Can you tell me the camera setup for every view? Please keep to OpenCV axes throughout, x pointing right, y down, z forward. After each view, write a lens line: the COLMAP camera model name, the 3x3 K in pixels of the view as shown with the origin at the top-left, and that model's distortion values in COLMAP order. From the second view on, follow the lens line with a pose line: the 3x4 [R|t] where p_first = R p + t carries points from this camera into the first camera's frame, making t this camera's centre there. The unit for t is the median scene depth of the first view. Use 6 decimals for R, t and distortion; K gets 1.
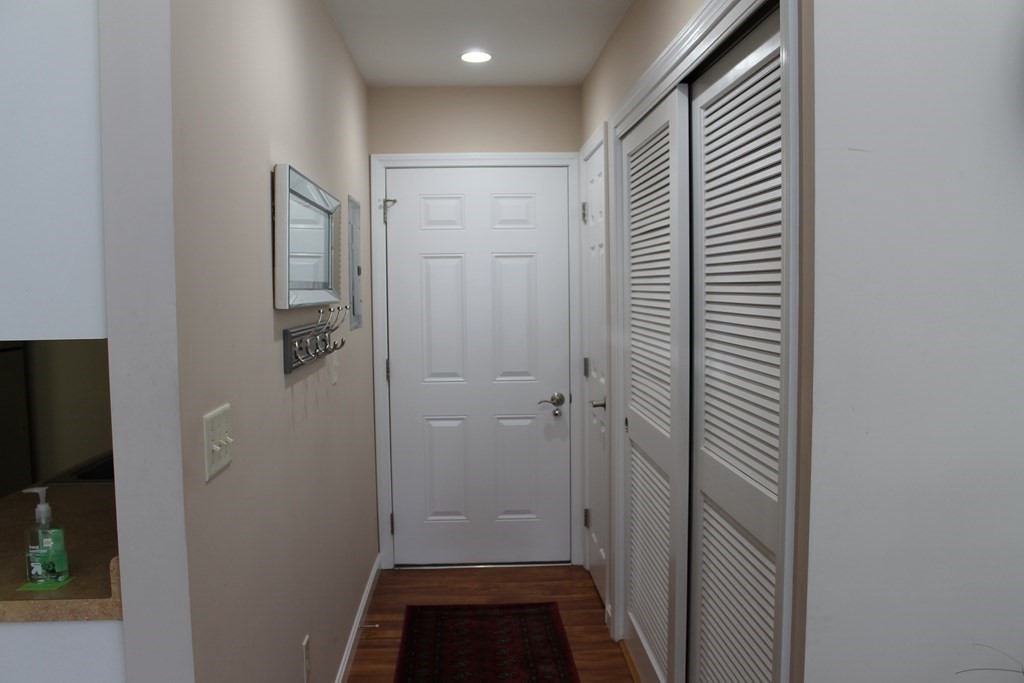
lens RADIAL K [[866.6, 0, 506.5], [0, 866.6, 342.4], [0, 0, 1]] dist [-0.165425, 0.149554]
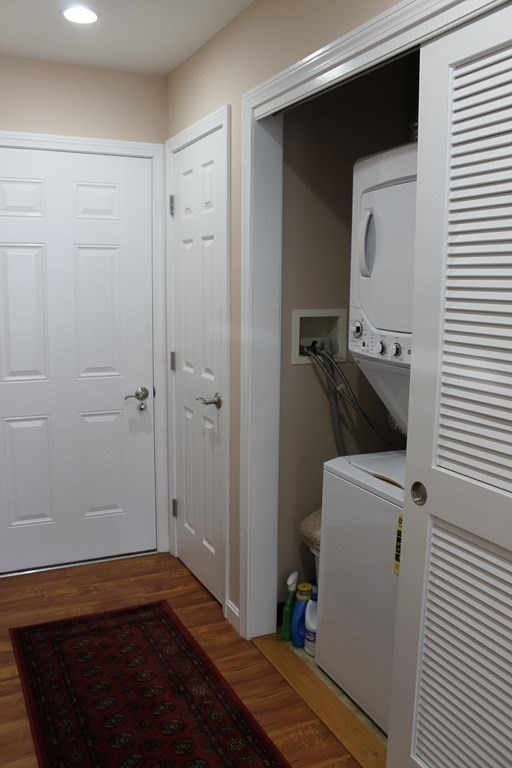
lens RADIAL K [[650.0, 0, 253.6], [0, 650.0, 380.9], [0, 0, 1]] dist [-0.165425, 0.149554]
pose [[0.917750, -0.036265, 0.395500, -0.122635], [0.003760, 0.996571, 0.082655, -0.010528], [-0.397141, -0.074370, 0.914739, 0.277863]]
